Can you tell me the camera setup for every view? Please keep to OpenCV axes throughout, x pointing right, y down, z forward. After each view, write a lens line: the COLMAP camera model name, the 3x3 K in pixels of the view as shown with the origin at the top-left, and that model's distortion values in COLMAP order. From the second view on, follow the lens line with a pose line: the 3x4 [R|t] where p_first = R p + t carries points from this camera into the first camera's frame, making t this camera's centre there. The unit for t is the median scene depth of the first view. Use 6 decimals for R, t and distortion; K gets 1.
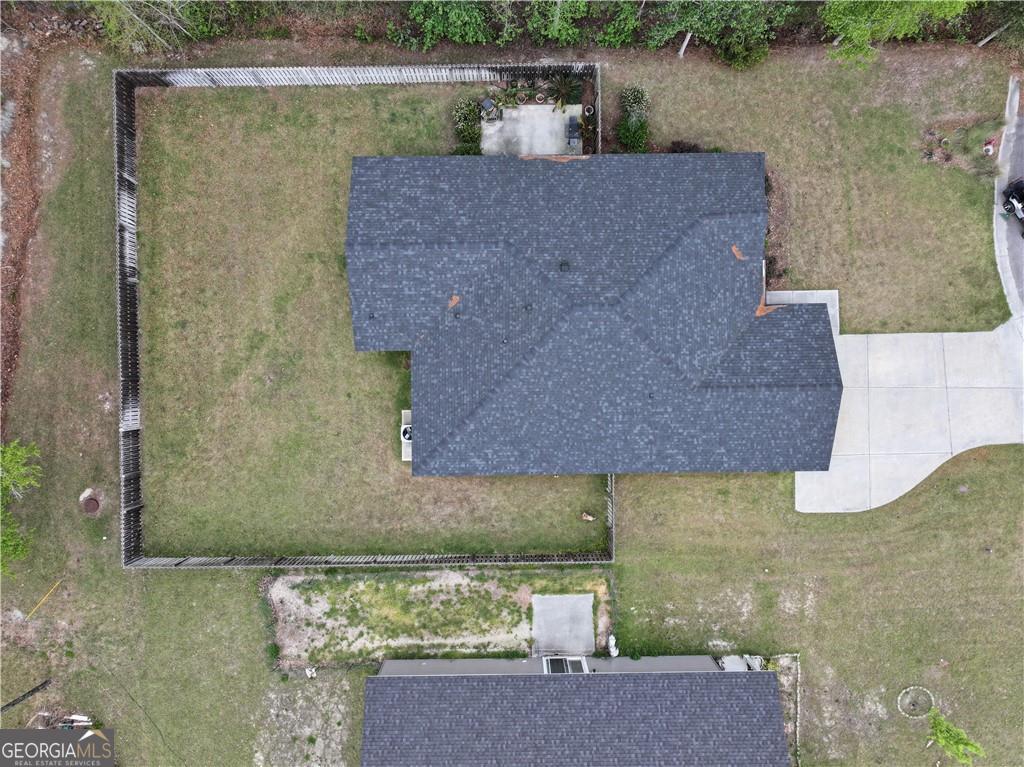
lens RADIAL K [[720.0, 0, 512.0], [0, 720.0, 383.5], [0, 0, 1]] dist [0.000640, 0.006790]
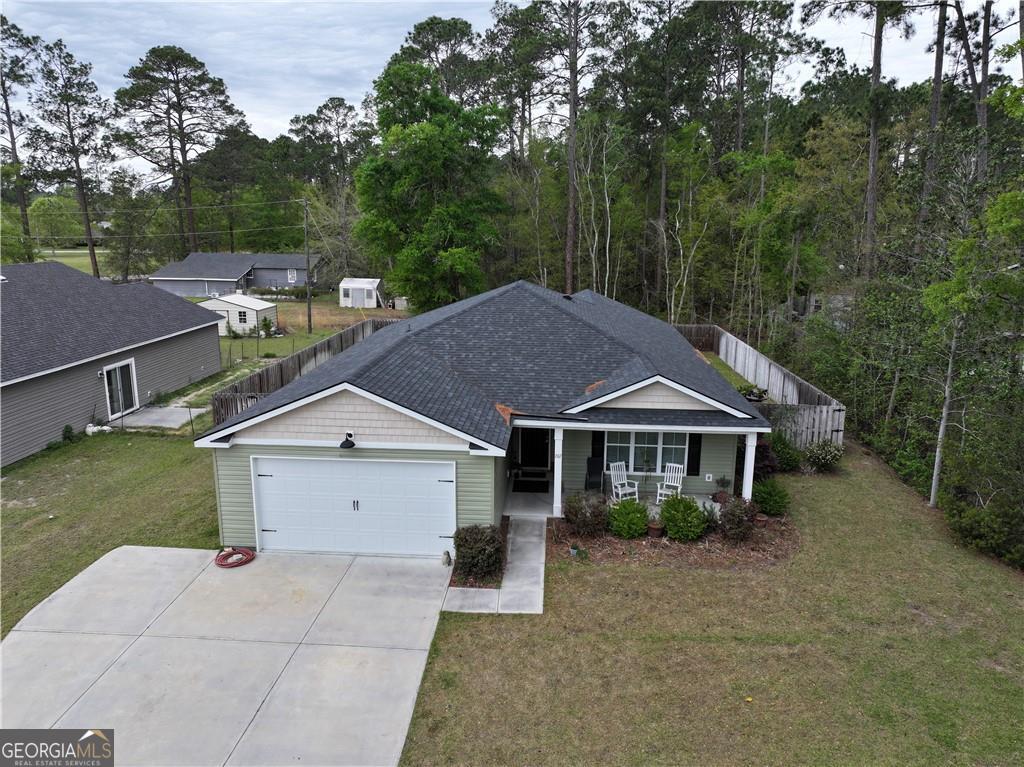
lens RADIAL K [[714.4, 0, 509.6], [0, 714.4, 389.0], [0, 0, 1]] dist [0.008176, 0.001380]
pose [[-0.086345, 0.227511, -0.969940, 0.844064], [-0.996169, -0.033284, 0.080873, -0.140507], [-0.013884, 0.973207, 0.229513, 0.767703]]
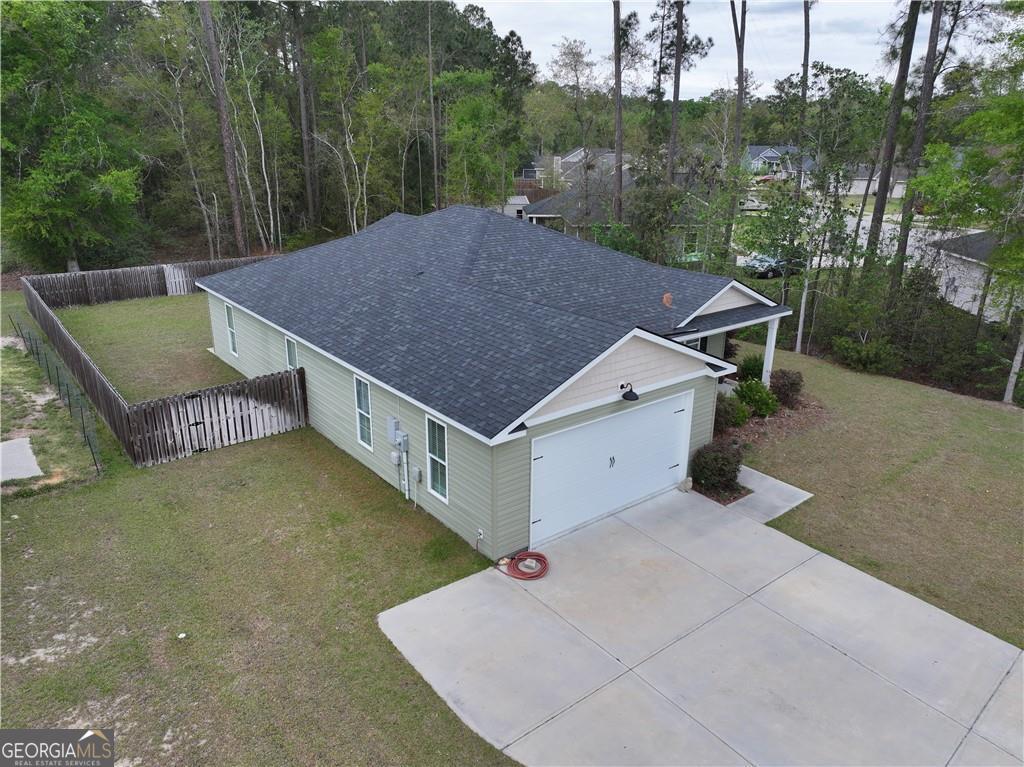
lens RADIAL K [[720.0, 0, 512.0], [0, 720.0, 383.5], [0, 0, 1]] dist [0.000640, 0.006790]
pose [[0.607561, 0.262282, -0.749719, 0.679471], [-0.794147, 0.183744, -0.579283, 0.311758], [-0.014179, 0.947336, 0.319926, 0.769634]]
